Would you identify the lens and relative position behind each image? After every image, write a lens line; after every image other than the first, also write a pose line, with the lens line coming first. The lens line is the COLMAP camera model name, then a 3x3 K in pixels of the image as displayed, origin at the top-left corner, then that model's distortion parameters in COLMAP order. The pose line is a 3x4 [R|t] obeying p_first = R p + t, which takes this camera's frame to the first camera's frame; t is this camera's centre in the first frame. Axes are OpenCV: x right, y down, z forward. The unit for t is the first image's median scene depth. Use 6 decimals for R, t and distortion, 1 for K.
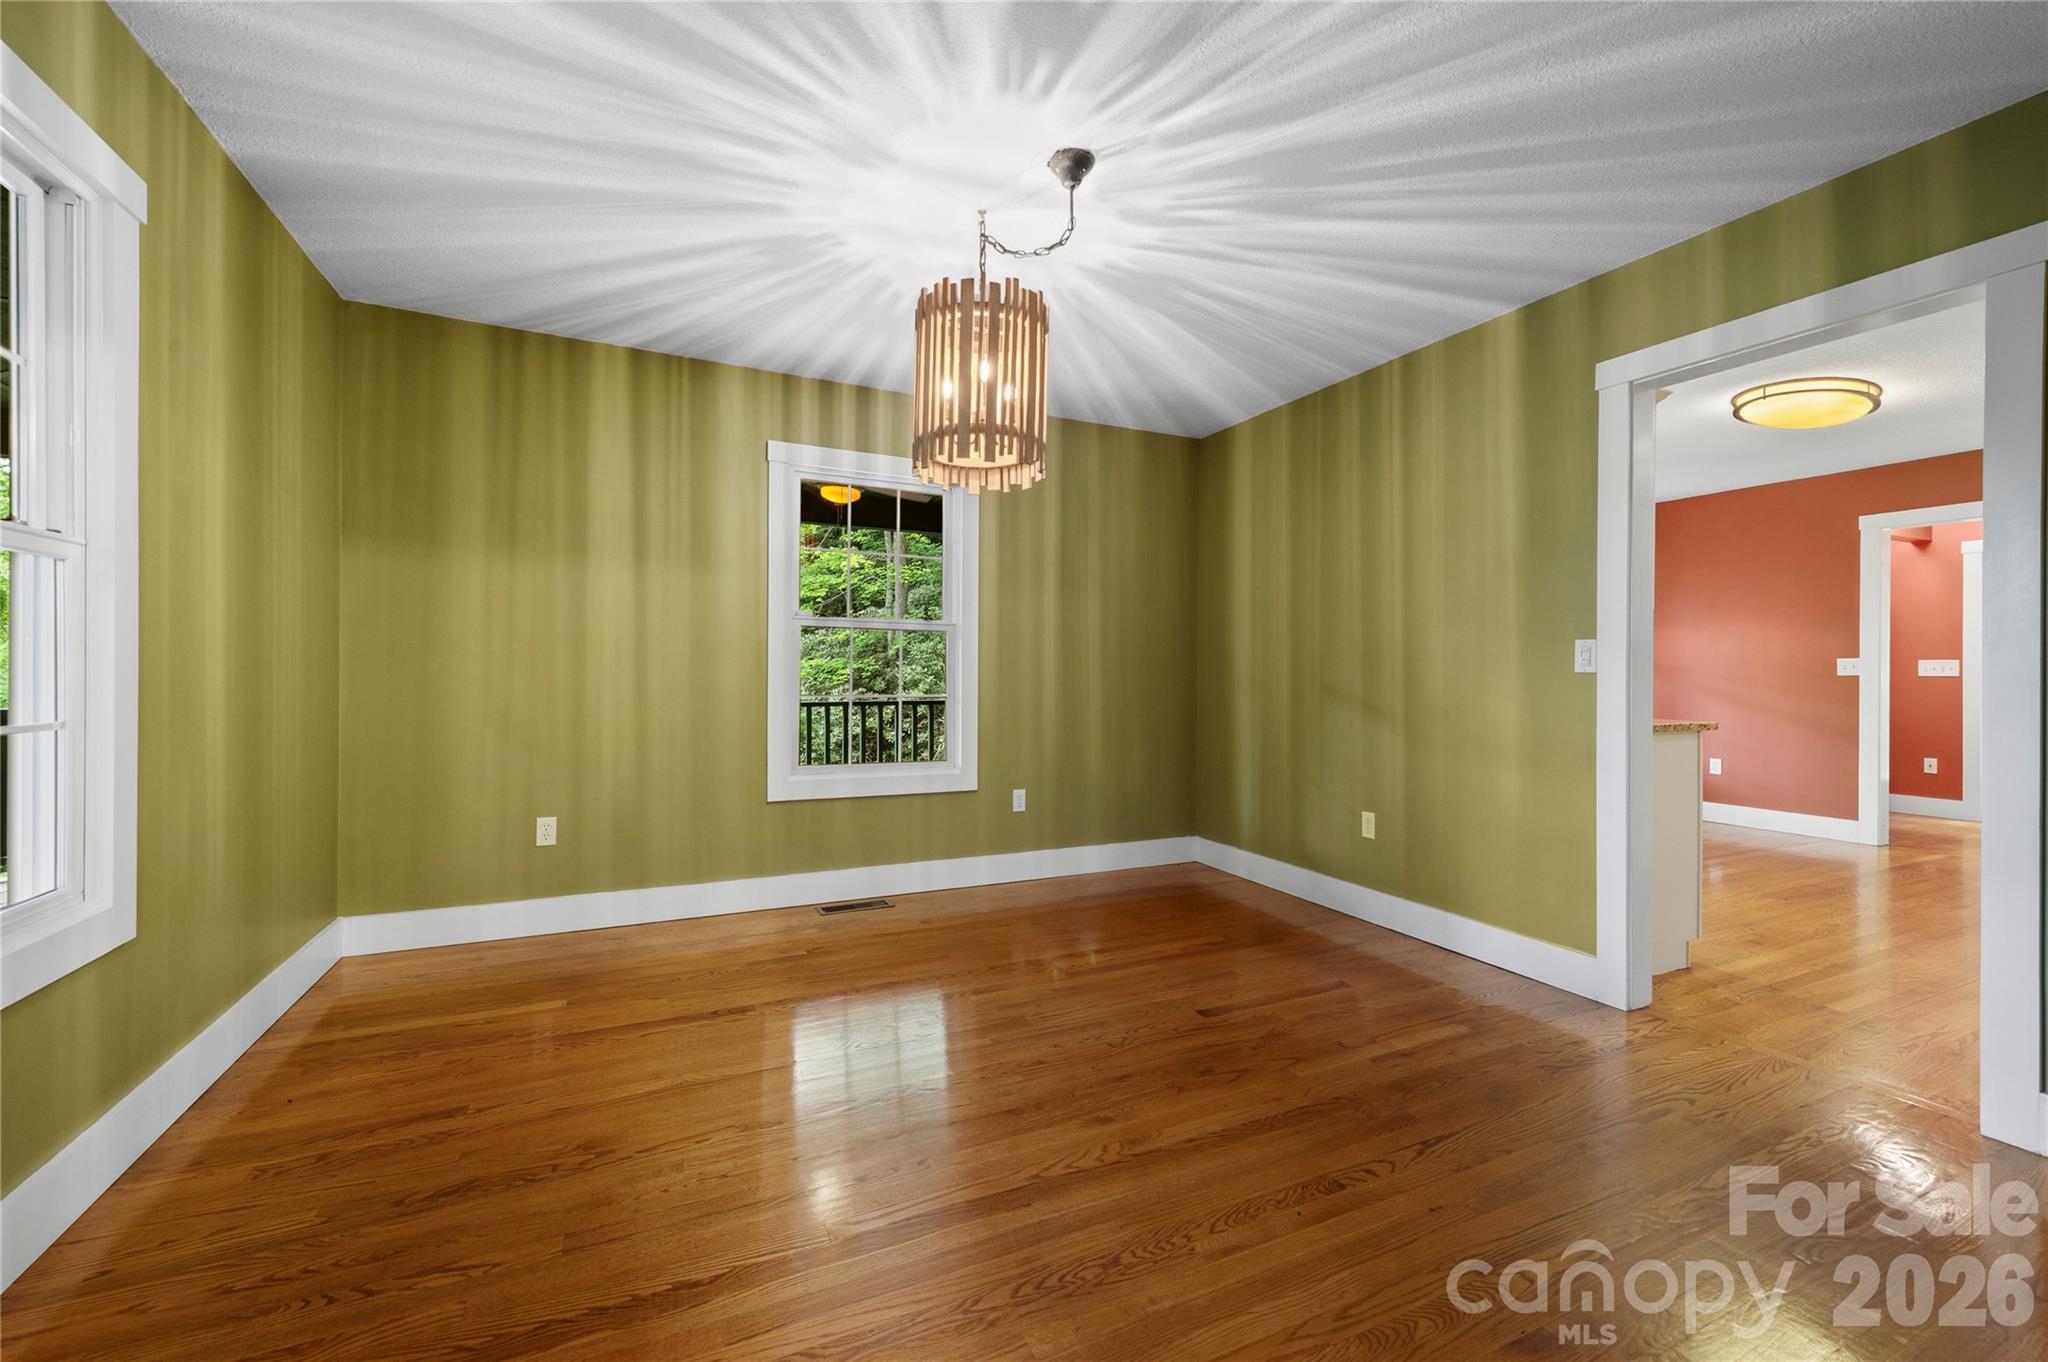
lens RADIAL K [[813.5, 0, 1024.0], [0, 813.5, 681.0], [0, 0, 1]] dist [0.001673, 0.000235]
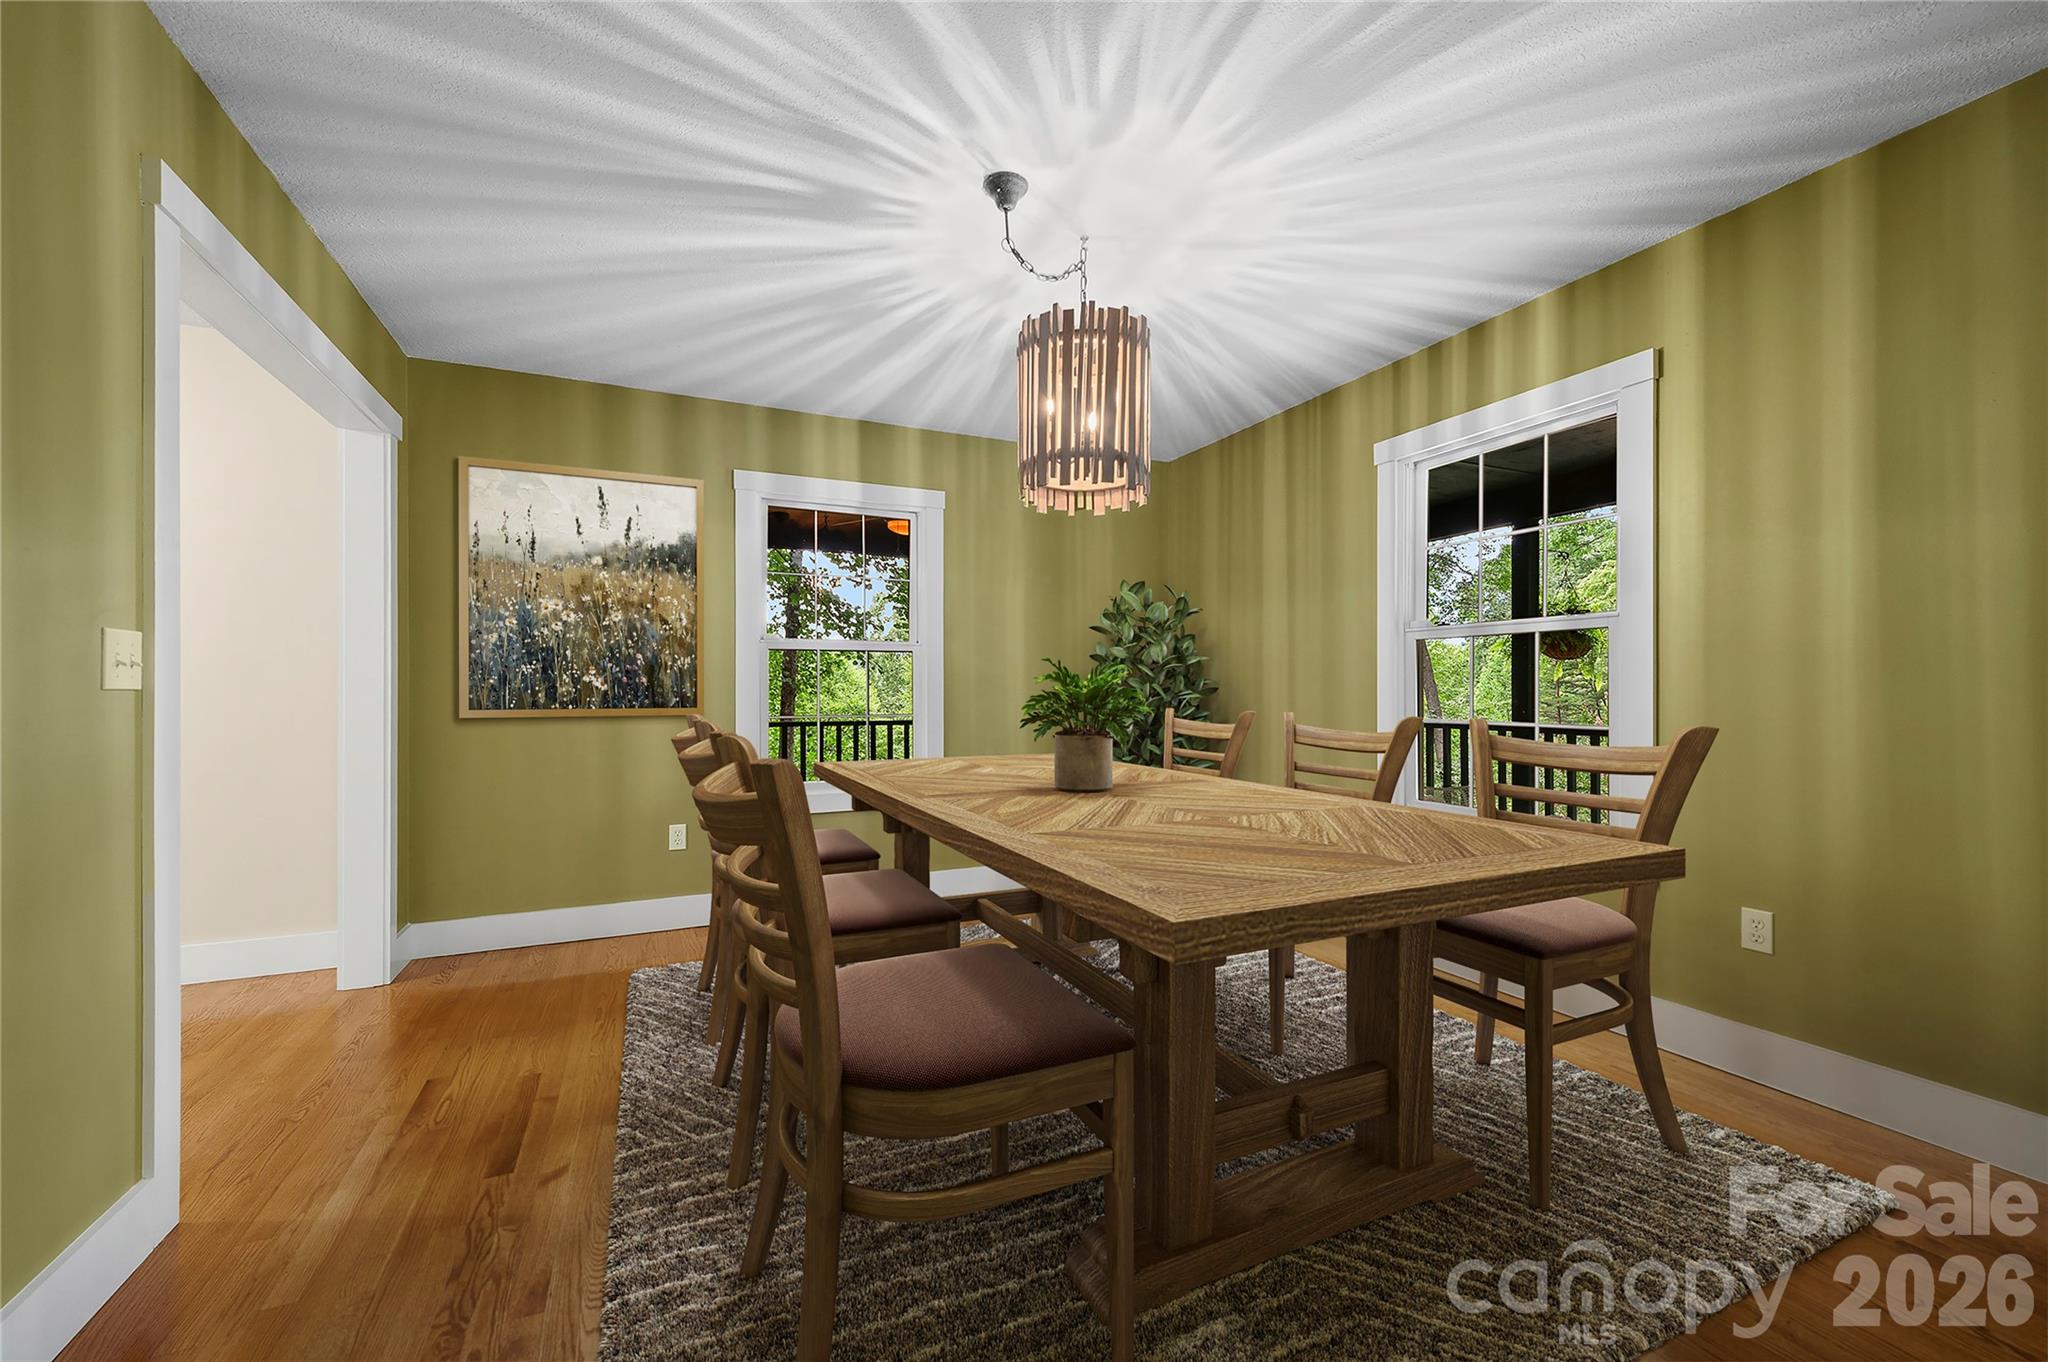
lens RADIAL K [[813.5, 0, 1024.0], [0, 813.5, 681.0], [0, 0, 1]] dist [0.001673, 0.000235]
pose [[-0.009197, -0.021258, -0.999732, 0.725038], [-0.000368, 0.999774, -0.021255, -0.006064], [0.999958, 0.000172, -0.009202, 0.716868]]
